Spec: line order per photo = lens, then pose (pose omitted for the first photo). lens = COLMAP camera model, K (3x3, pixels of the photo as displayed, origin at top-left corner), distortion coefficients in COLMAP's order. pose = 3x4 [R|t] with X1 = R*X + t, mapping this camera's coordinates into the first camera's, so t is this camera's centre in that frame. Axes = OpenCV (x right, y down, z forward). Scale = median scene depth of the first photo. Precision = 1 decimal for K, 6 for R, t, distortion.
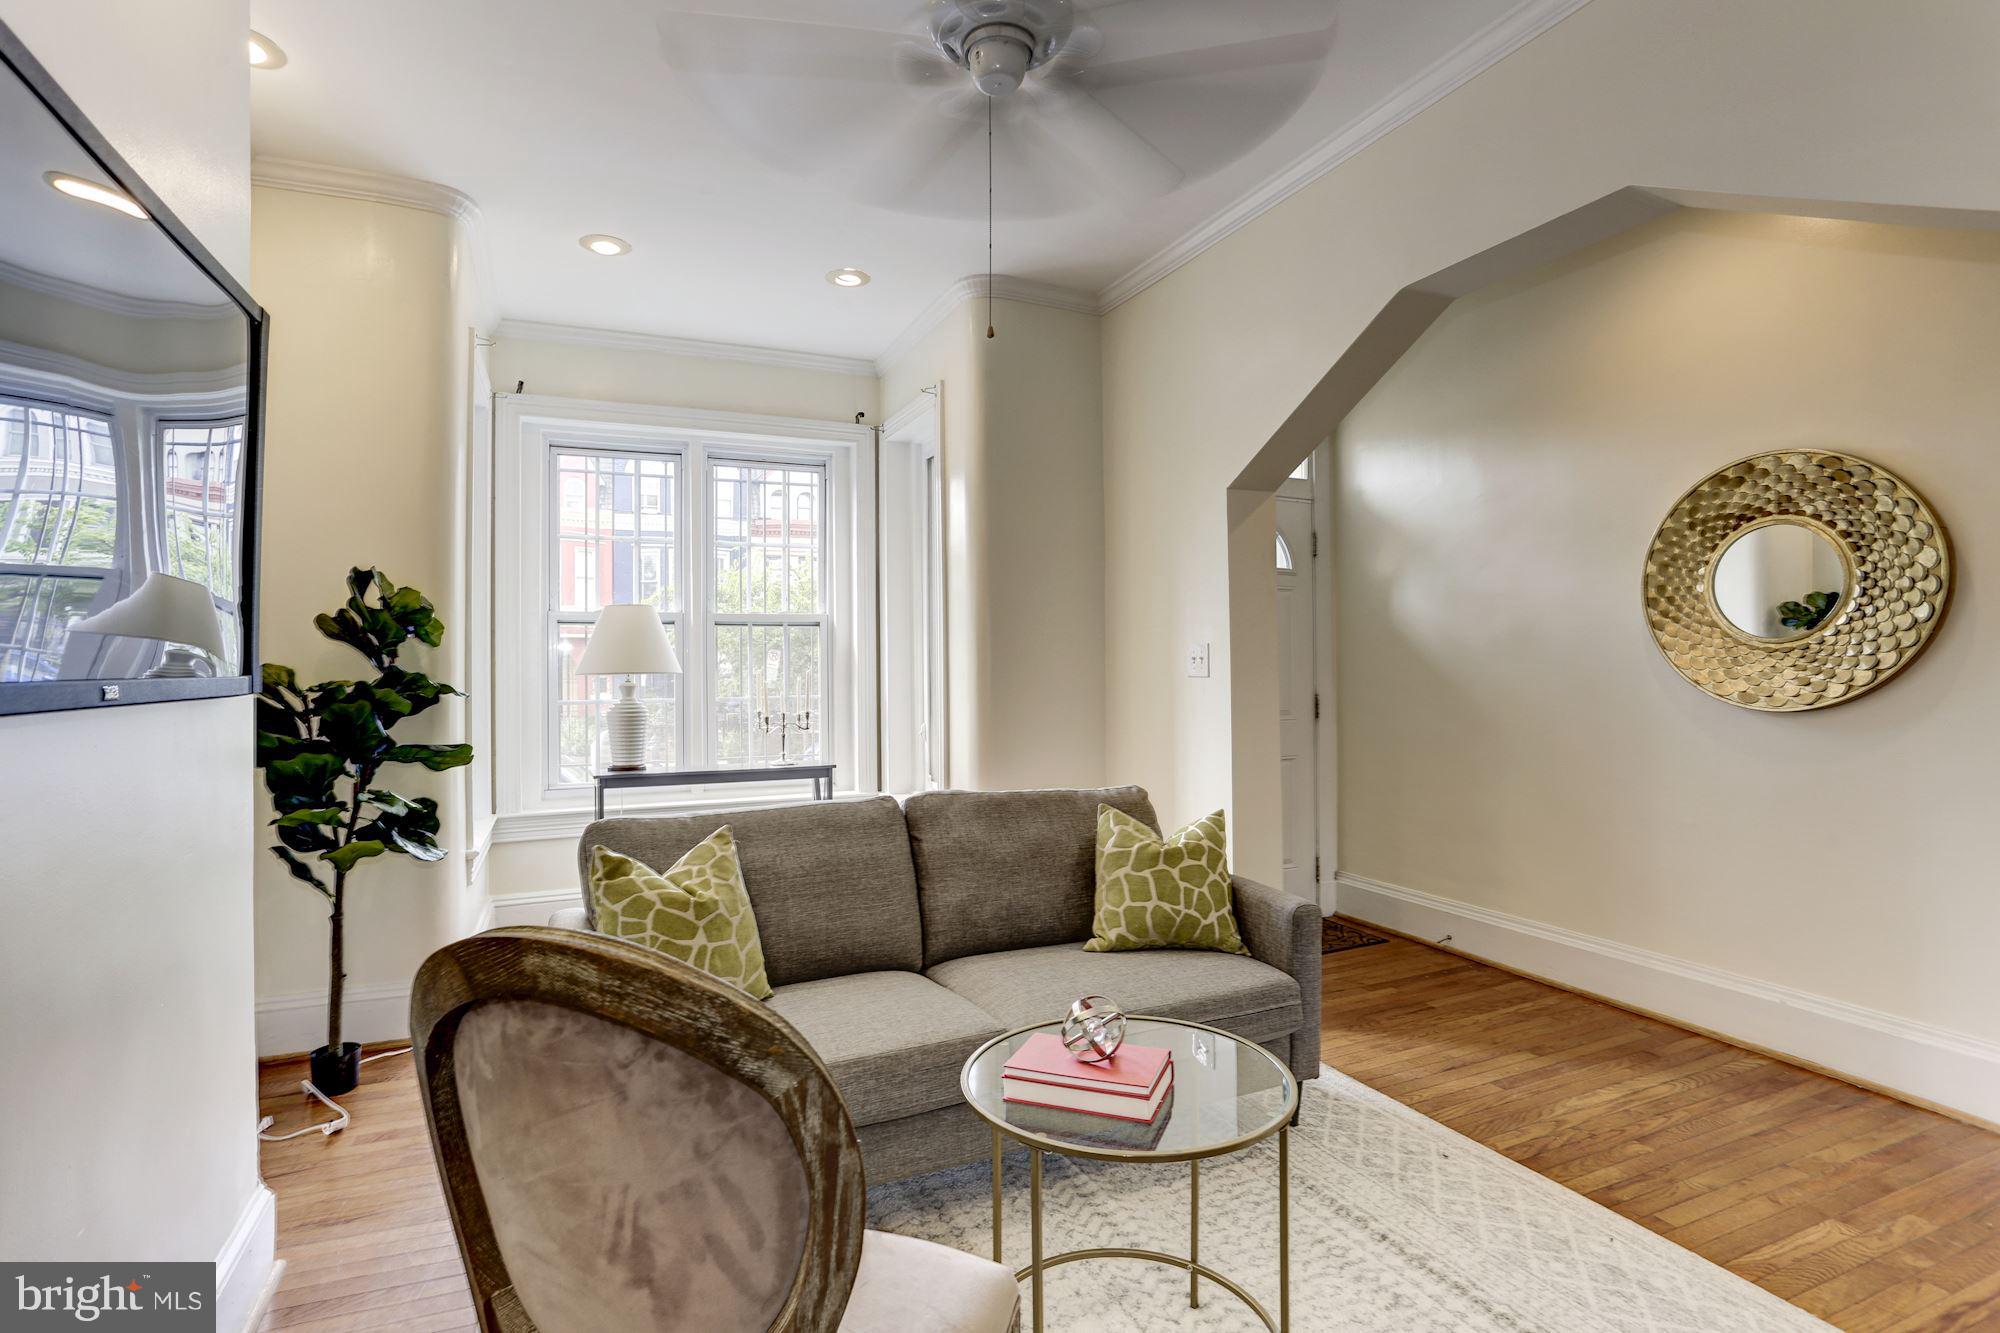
lens RADIAL K [[965.5, 0, 997.3], [0, 965.5, 663.8], [0, 0, 1]] dist [-0.026855, 0.005942]
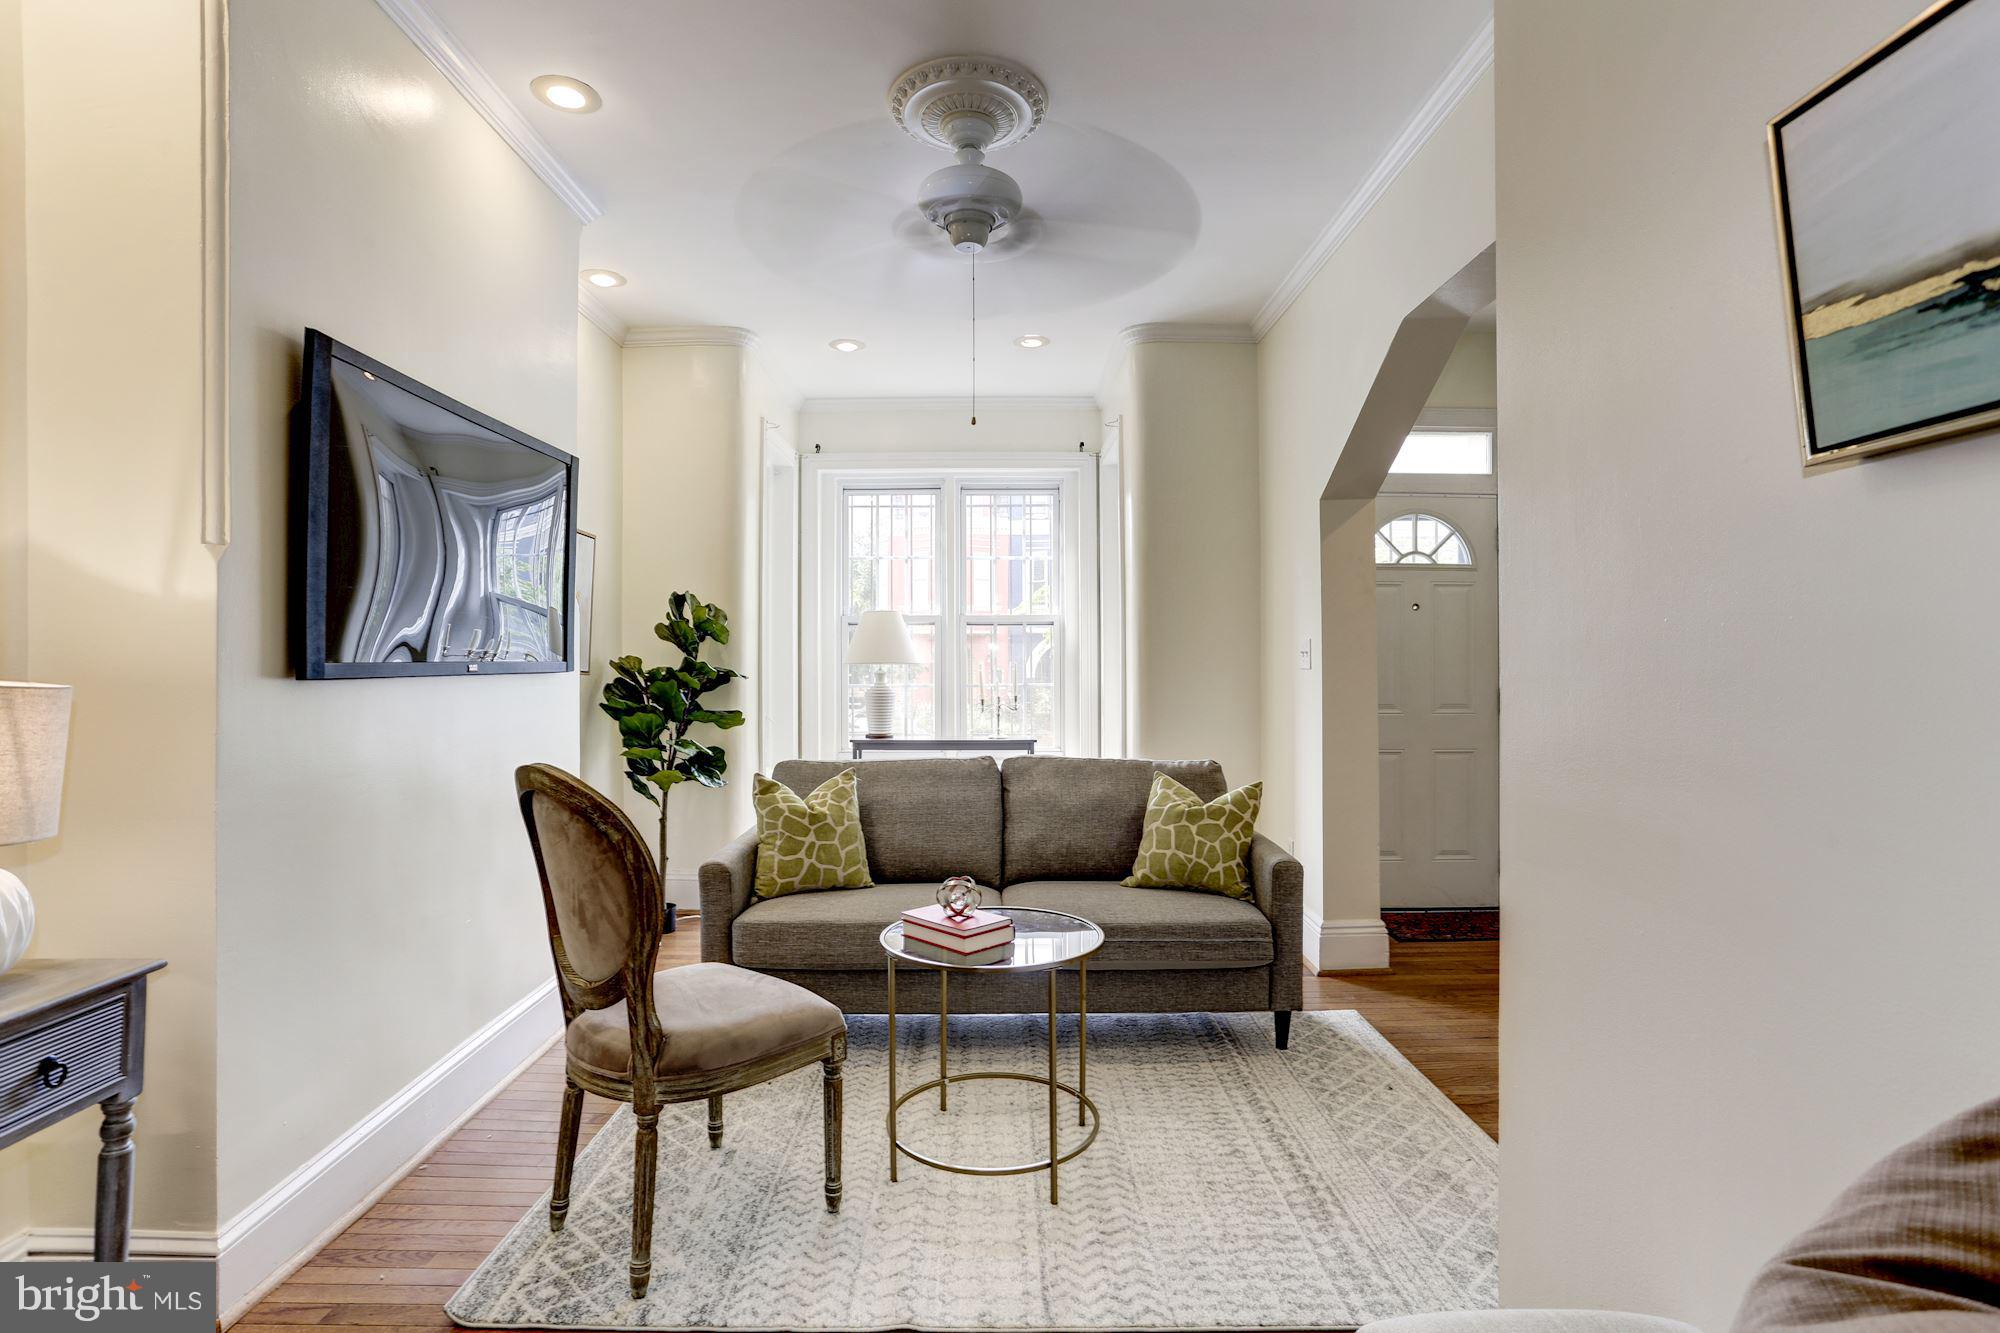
lens RADIAL K [[965.5, 0, 990.4], [0, 965.5, 661.4], [0, 0, 1]] dist [-0.026855, 0.005942]
pose [[0.913603, 0.003428, -0.406594, 0.424170], [-0.001984, 0.999990, 0.003972, 0.001417], [0.406603, -0.002822, 0.913600, -0.204878]]
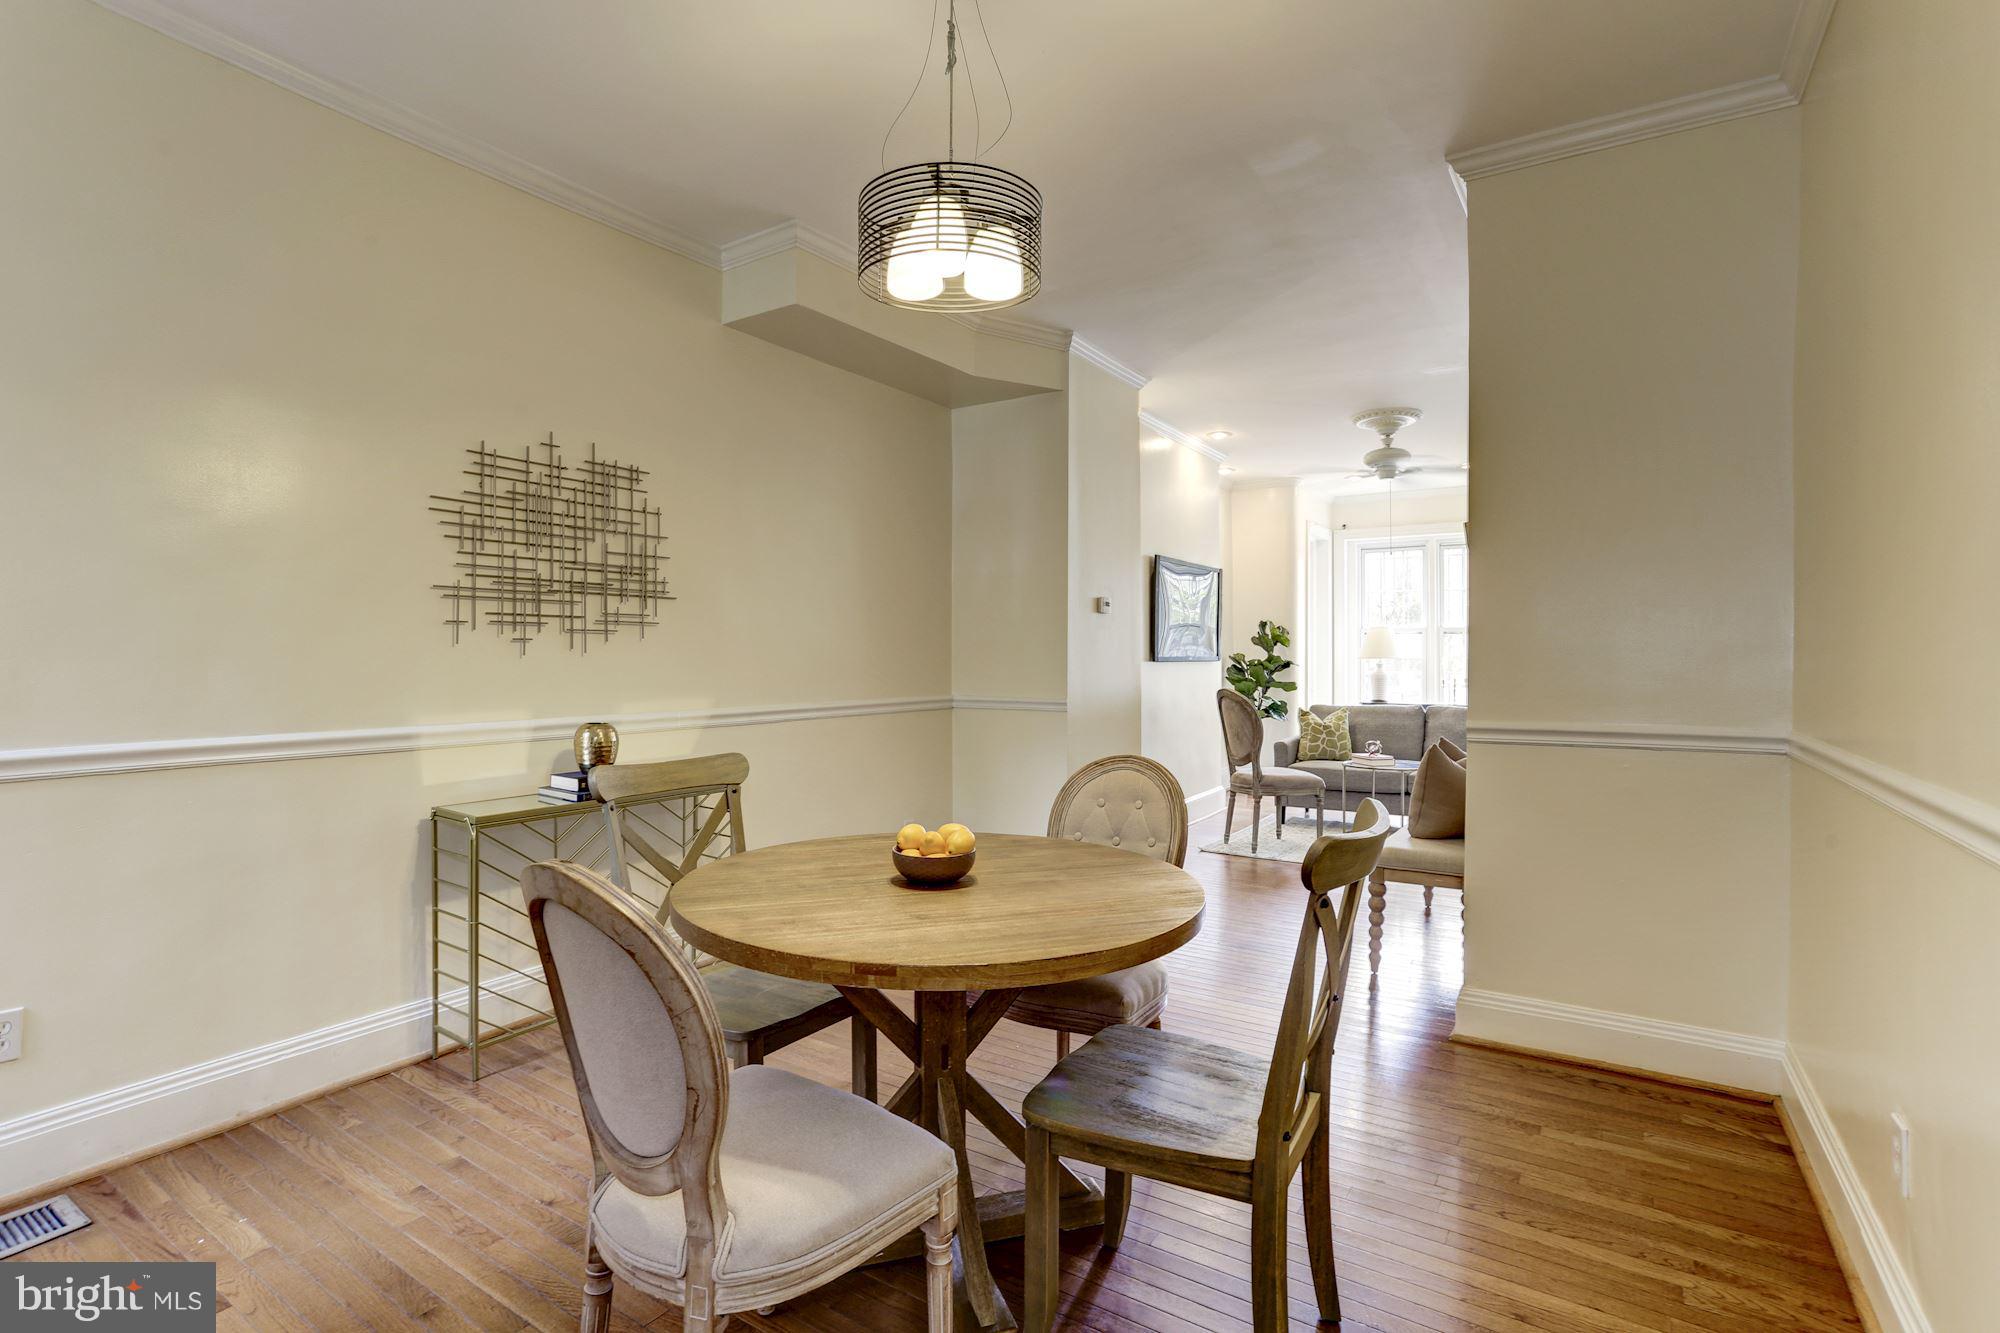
lens RADIAL K [[965.5, 0, 990.9], [0, 965.5, 658.5], [0, 0, 1]] dist [-0.026855, 0.005942]
pose [[0.541910, 0.008289, -0.840396, 1.435146], [-0.000149, 0.999952, 0.009767, -0.013501], [0.840436, -0.005168, 0.541886, -1.376046]]
